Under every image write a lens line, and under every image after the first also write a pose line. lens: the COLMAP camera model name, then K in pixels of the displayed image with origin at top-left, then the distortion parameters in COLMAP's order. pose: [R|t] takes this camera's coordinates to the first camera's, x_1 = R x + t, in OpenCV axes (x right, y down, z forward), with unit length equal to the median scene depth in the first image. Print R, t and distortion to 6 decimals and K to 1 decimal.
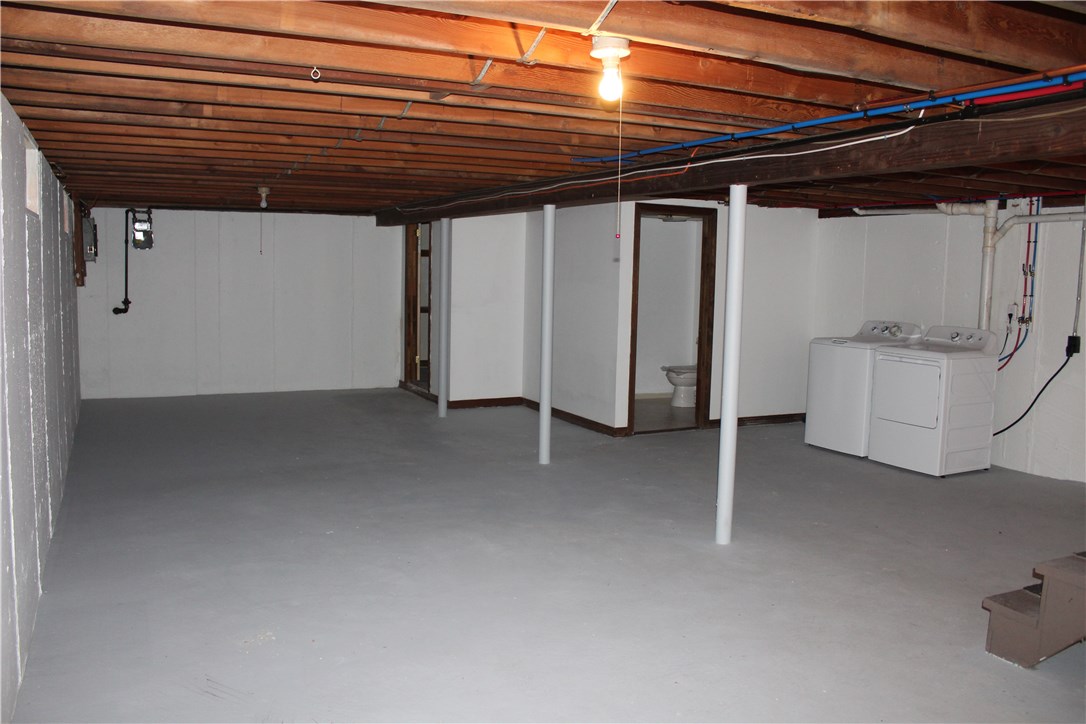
lens RADIAL K [[874.7, 0, 539.5], [0, 874.7, 330.2], [0, 0, 1]] dist [-0.148455, 0.118275]
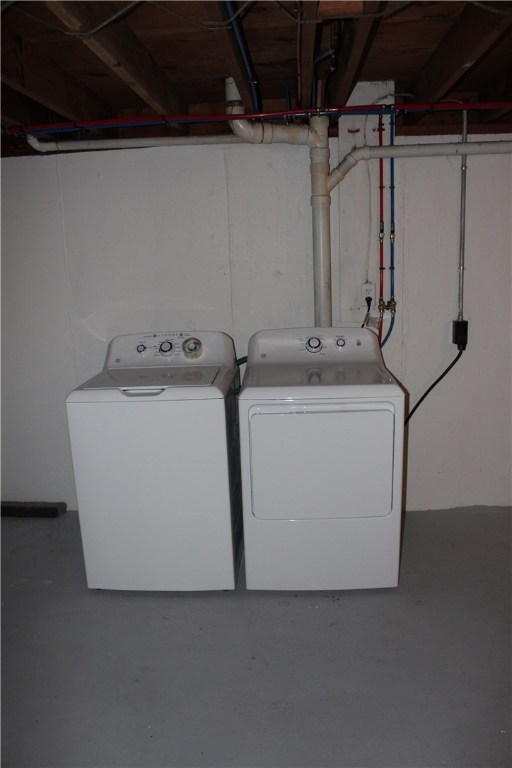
lens RADIAL K [[618.6, 0, 256.0], [0, 618.6, 384.0], [0, 0, 1]] dist [-0.148455, 0.118275]
pose [[0.502278, -0.238581, 0.831141, 0.095777], [0.108154, 0.970969, 0.213359, -0.067101], [-0.857916, -0.017274, 0.513500, 0.834983]]
